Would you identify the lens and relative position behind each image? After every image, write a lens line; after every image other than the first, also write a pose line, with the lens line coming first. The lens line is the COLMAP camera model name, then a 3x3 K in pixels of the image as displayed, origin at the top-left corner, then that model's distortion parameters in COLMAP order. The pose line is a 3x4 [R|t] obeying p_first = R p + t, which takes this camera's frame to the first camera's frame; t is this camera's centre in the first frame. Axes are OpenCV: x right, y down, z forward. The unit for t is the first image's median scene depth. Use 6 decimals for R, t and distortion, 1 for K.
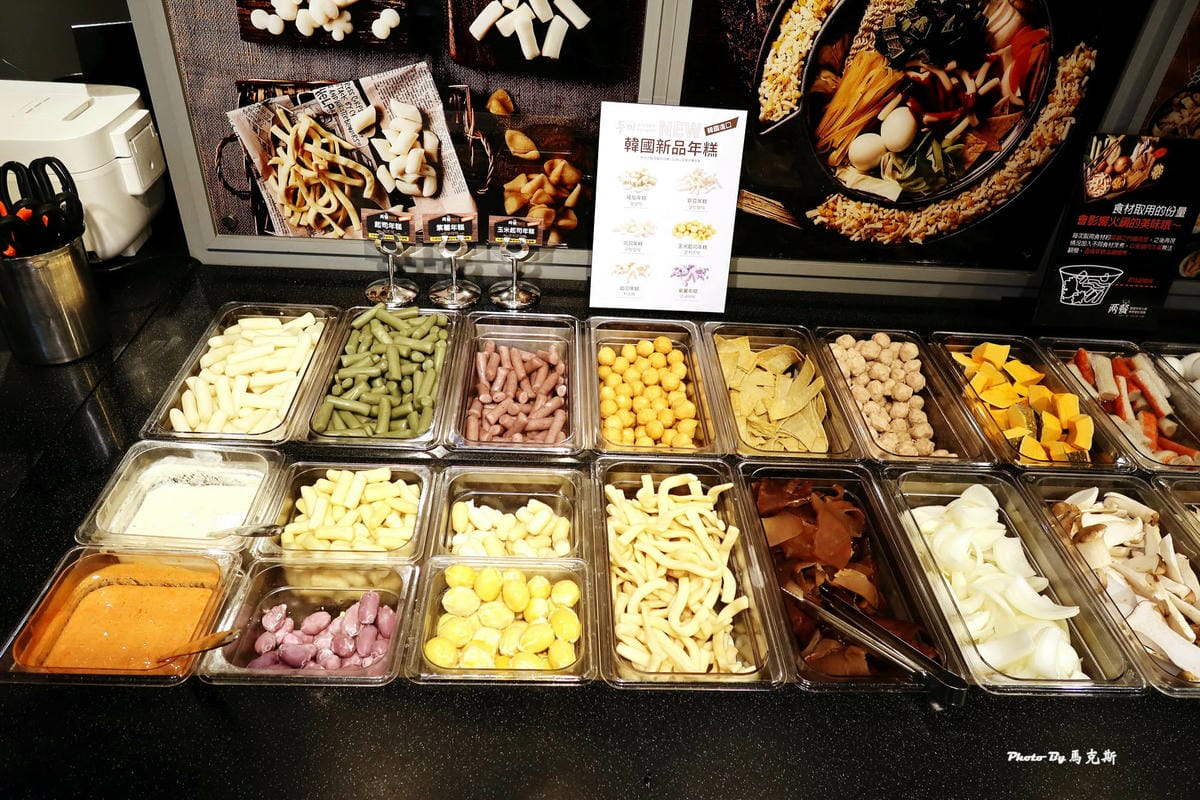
lens RADIAL K [[822.0, 0, 600.0], [0, 822.0, 400.0], [0, 0, 1]] dist [-0.011164, 0.001598]
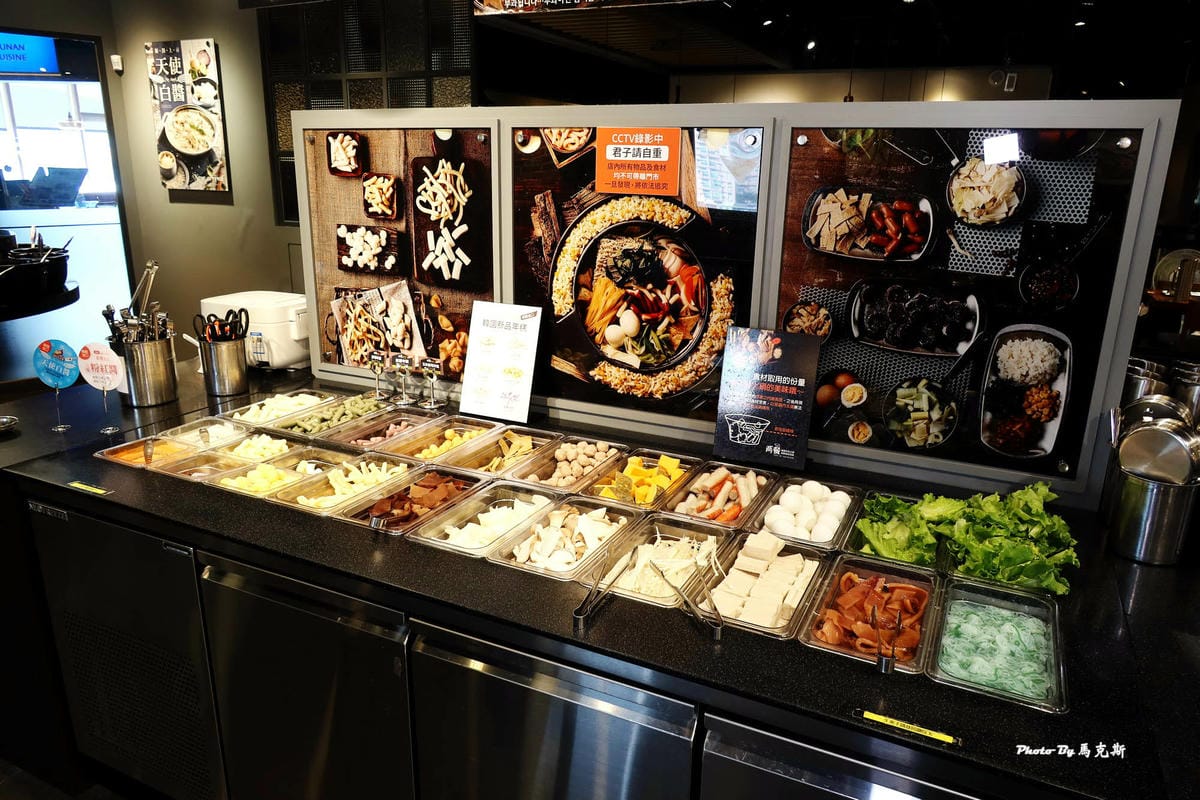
lens RADIAL K [[822.0, 0, 600.0], [0, 822.0, 400.0], [0, 0, 1]] dist [-0.011164, 0.001598]
pose [[0.878487, 0.077990, -0.471357, 1.115316], [-0.247019, 0.918630, -0.308385, 0.342603], [0.408952, 0.387346, 0.826269, -0.339759]]
